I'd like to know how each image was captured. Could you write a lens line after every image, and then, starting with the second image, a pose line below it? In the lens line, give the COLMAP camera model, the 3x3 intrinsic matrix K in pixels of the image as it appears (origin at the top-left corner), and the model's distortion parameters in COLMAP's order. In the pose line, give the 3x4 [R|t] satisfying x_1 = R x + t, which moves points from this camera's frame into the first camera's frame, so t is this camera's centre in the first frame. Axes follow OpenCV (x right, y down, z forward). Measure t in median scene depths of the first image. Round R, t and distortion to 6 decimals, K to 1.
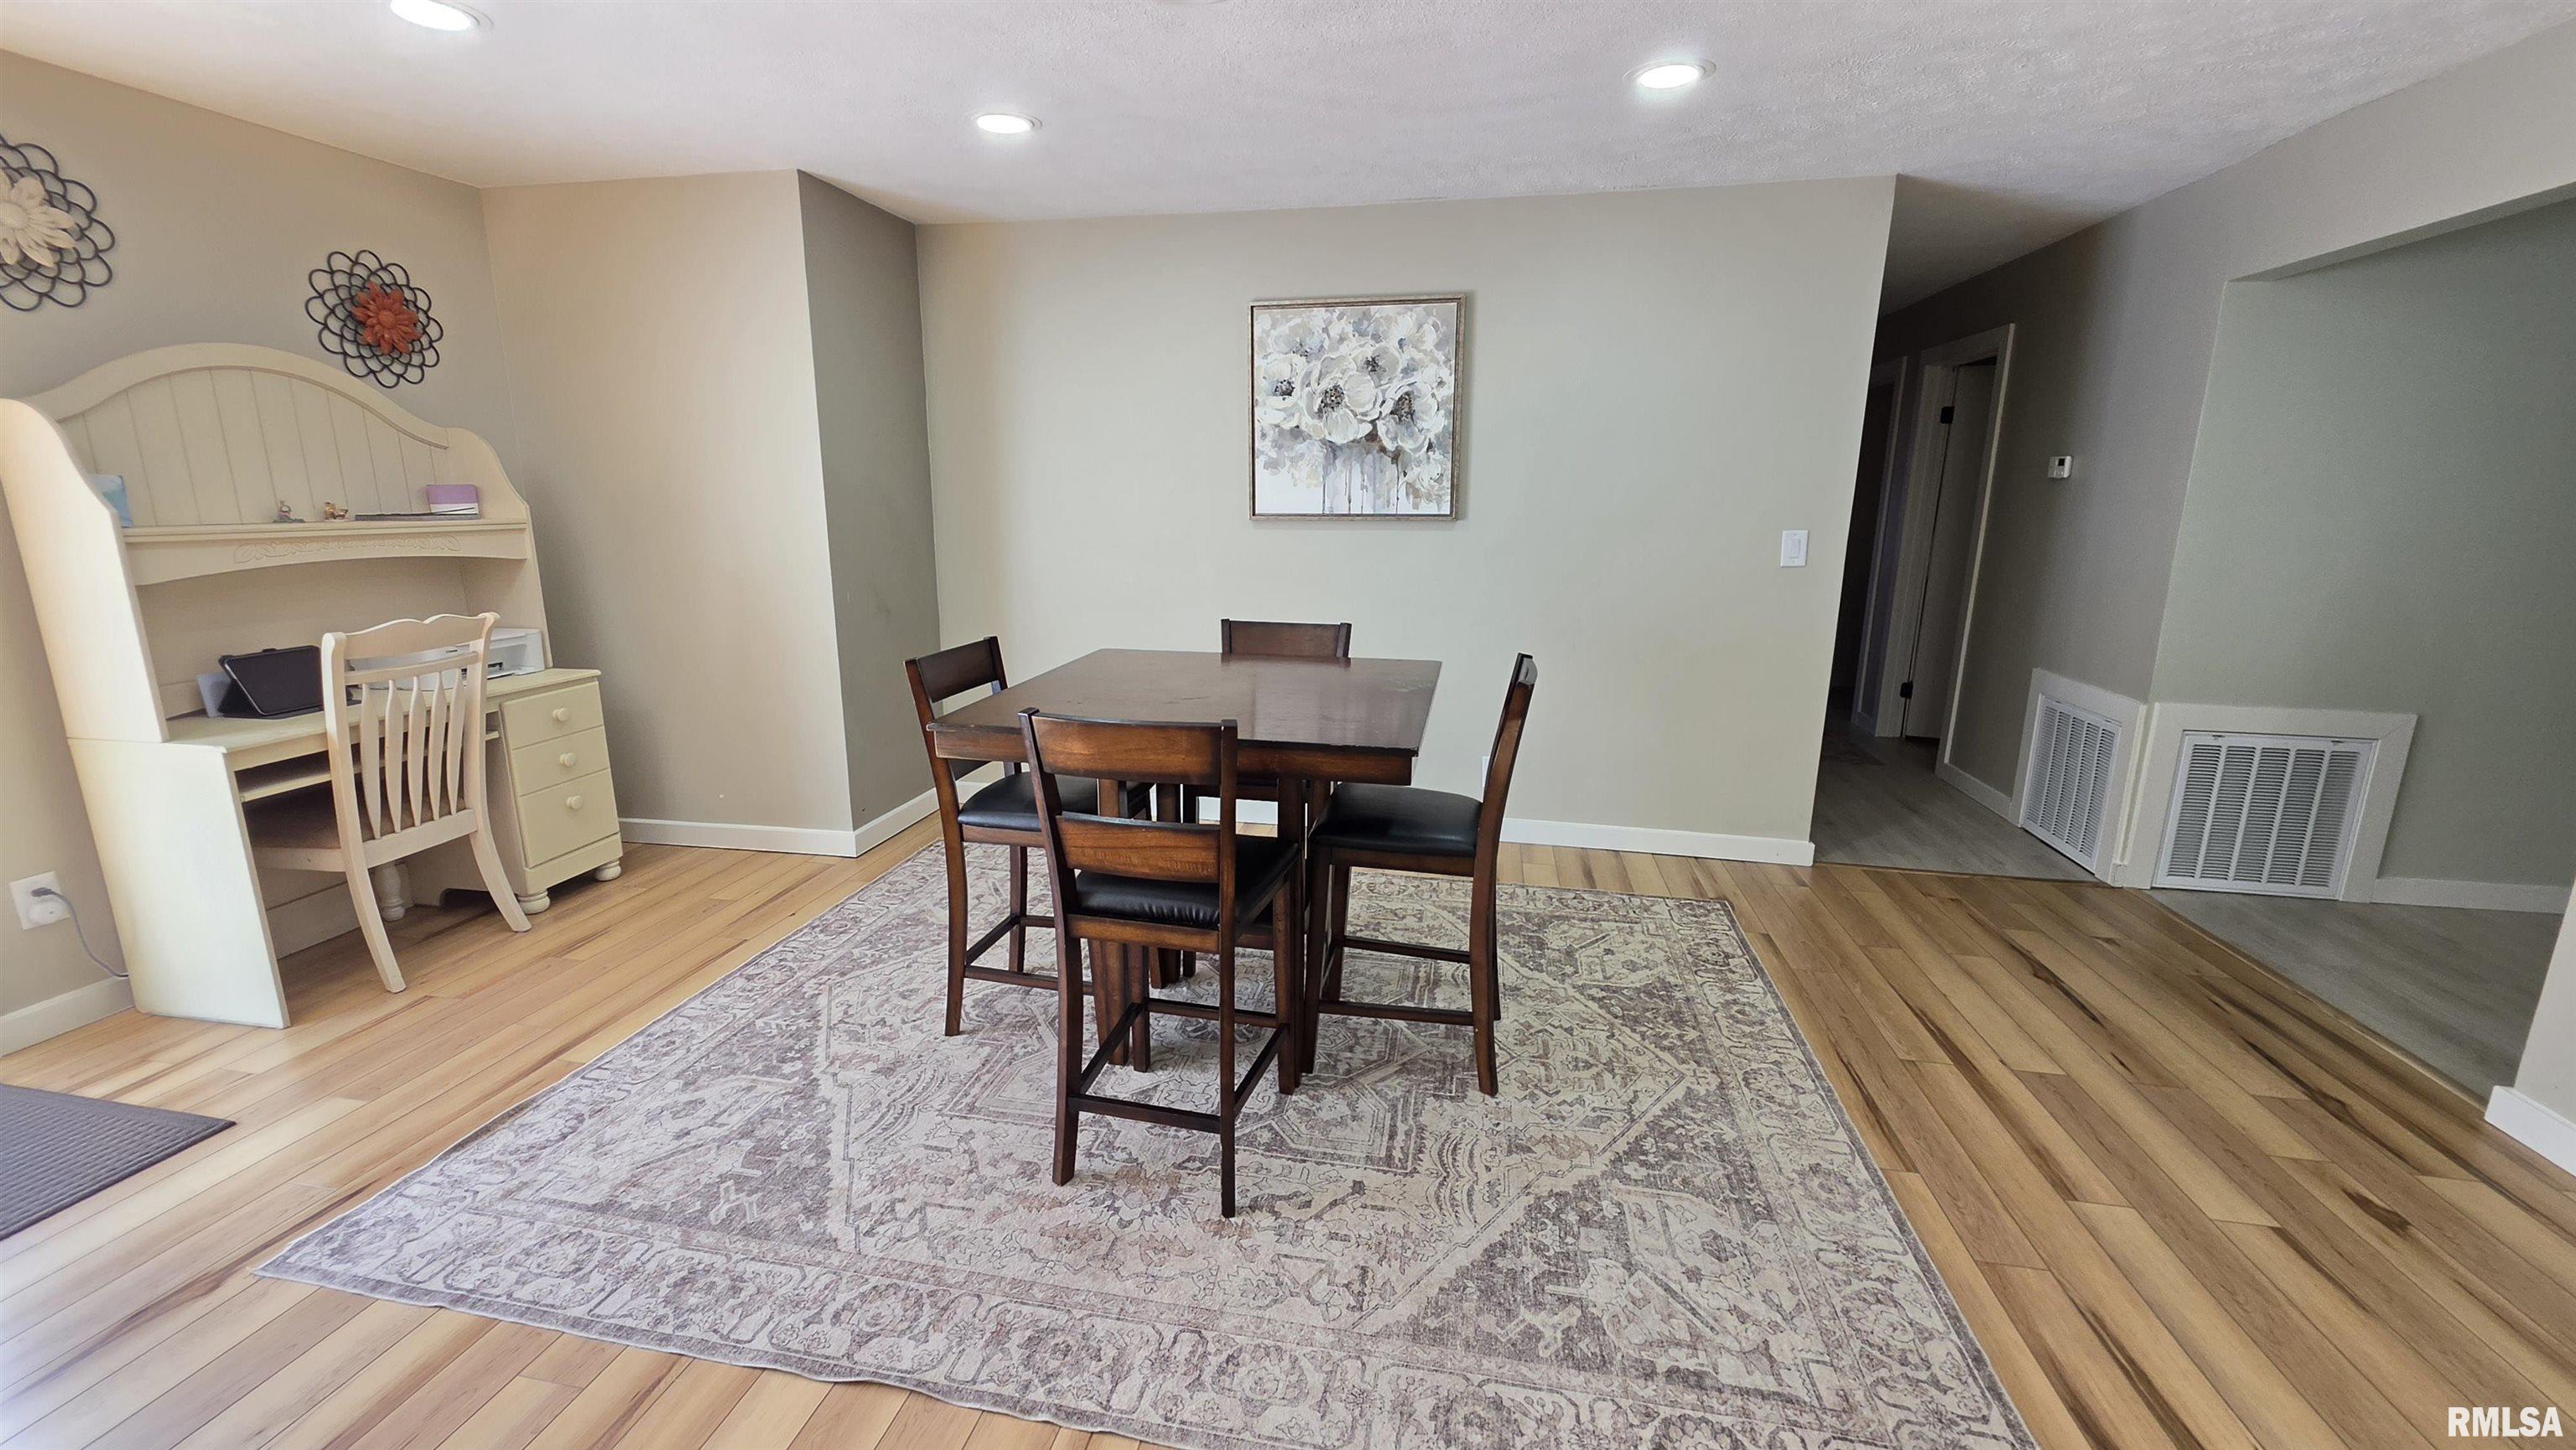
lens RADIAL K [[1027.5, 0, 1291.5], [0, 1027.5, 721.8], [0, 0, 1]] dist [0.002979, -0.002200]
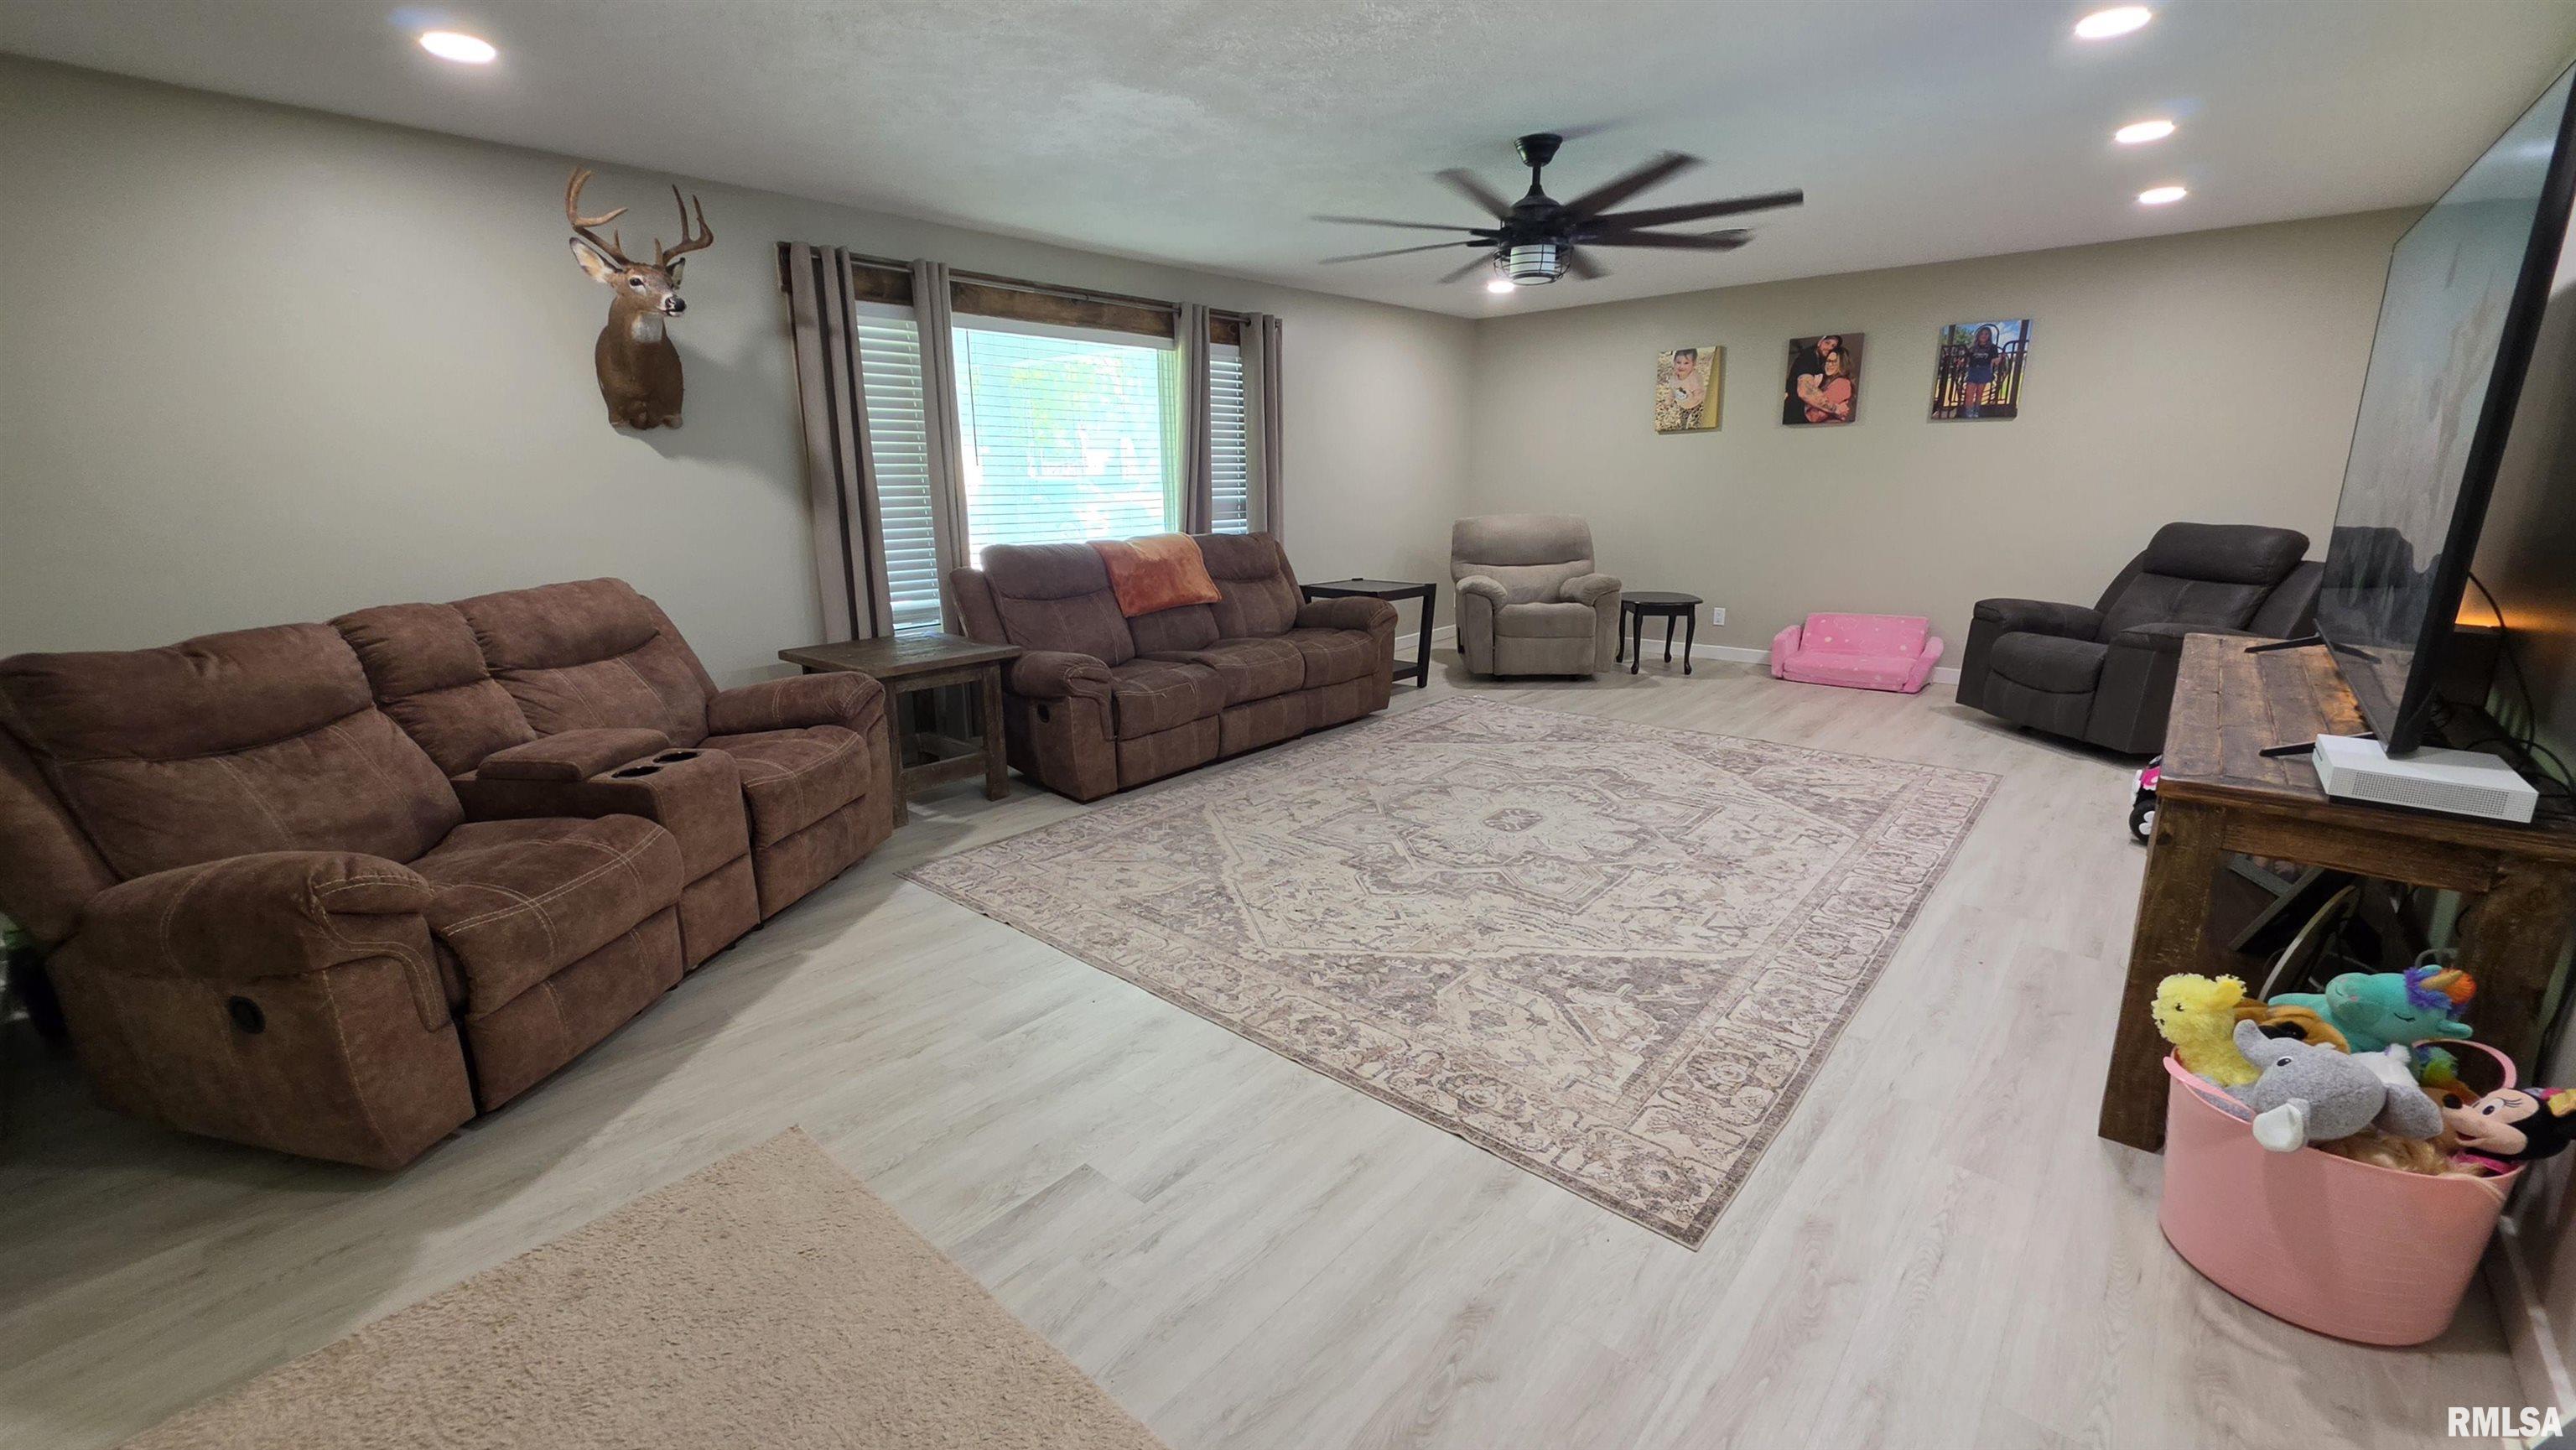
lens RADIAL K [[1027.5, 0, 1279.4], [0, 1027.5, 717.9], [0, 0, 1]] dist [0.002979, -0.002200]
pose [[-0.517059, 0.210931, -0.829553, 1.191819], [-0.173671, 0.923149, 0.342979, -0.219966], [0.838146, 0.321409, -0.440690, 1.406387]]
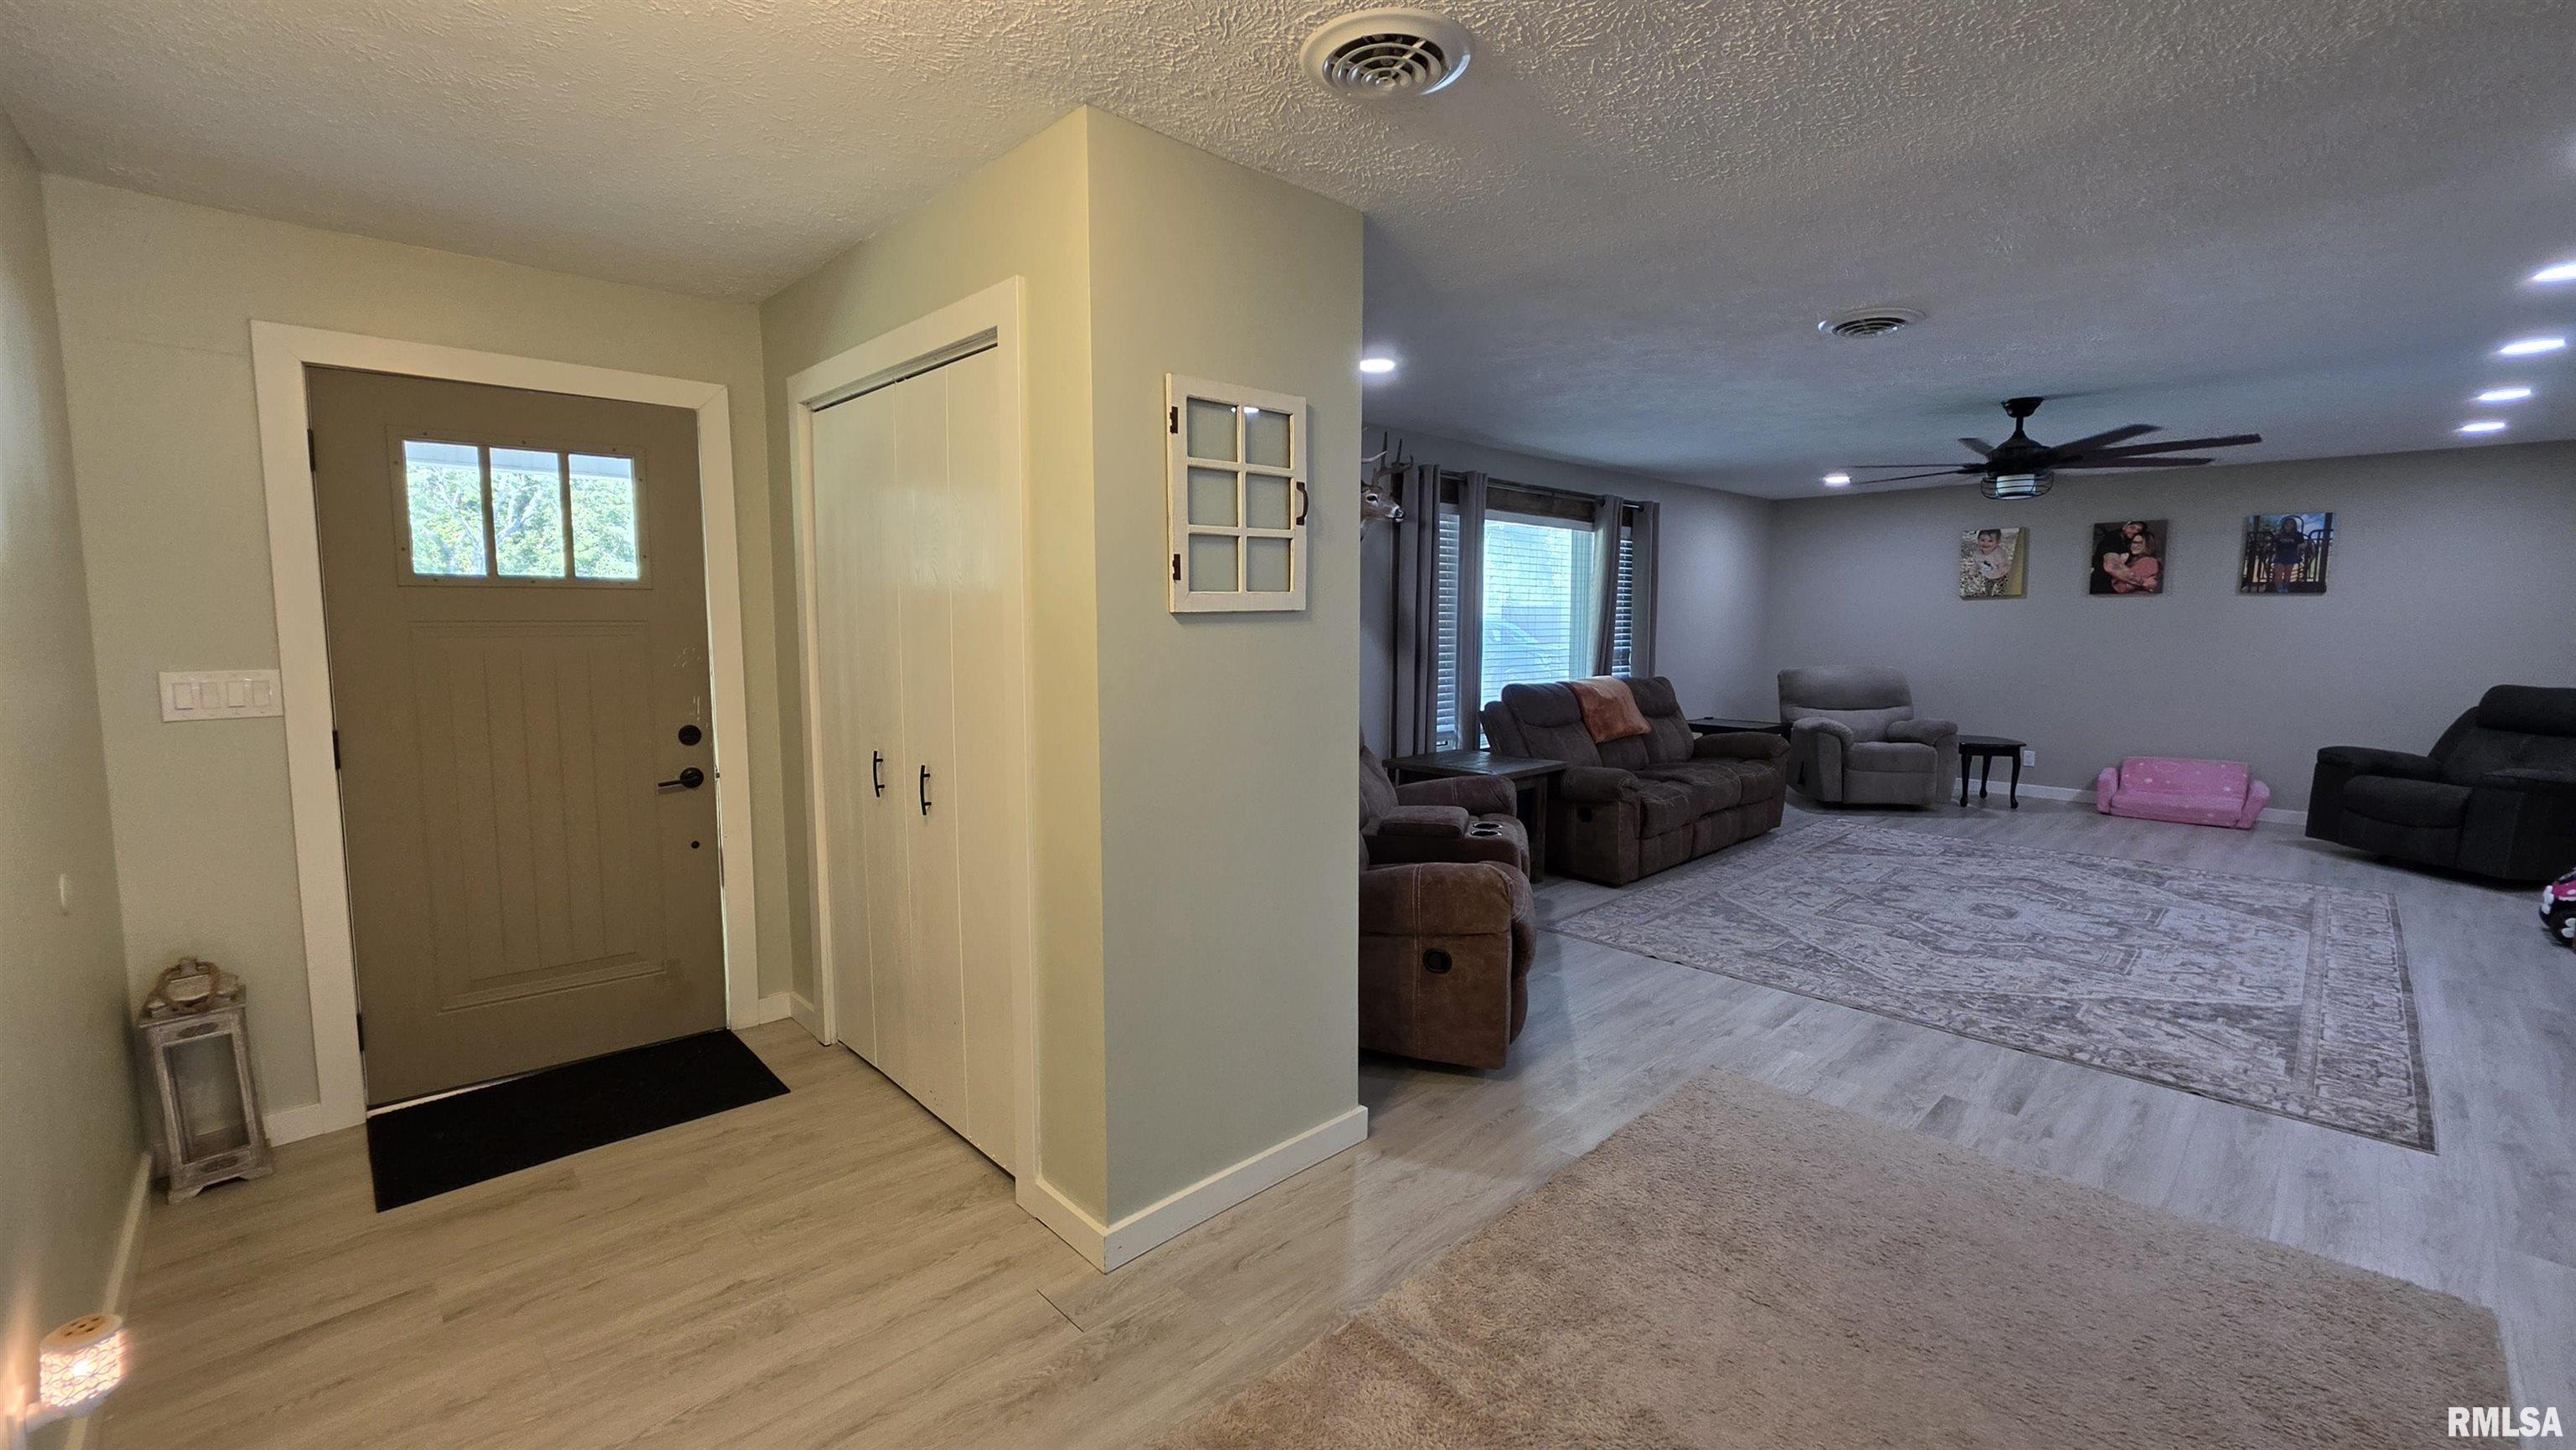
lens RADIAL K [[1027.5, 0, 1281.3], [0, 1027.5, 714.6], [0, 0, 1]] dist [0.002979, -0.002200]
pose [[-0.585741, 0.082072, -0.806332, 1.970045], [-0.177717, 0.957644, 0.226571, -0.164552], [0.790775, 0.276011, -0.546346, 1.007932]]
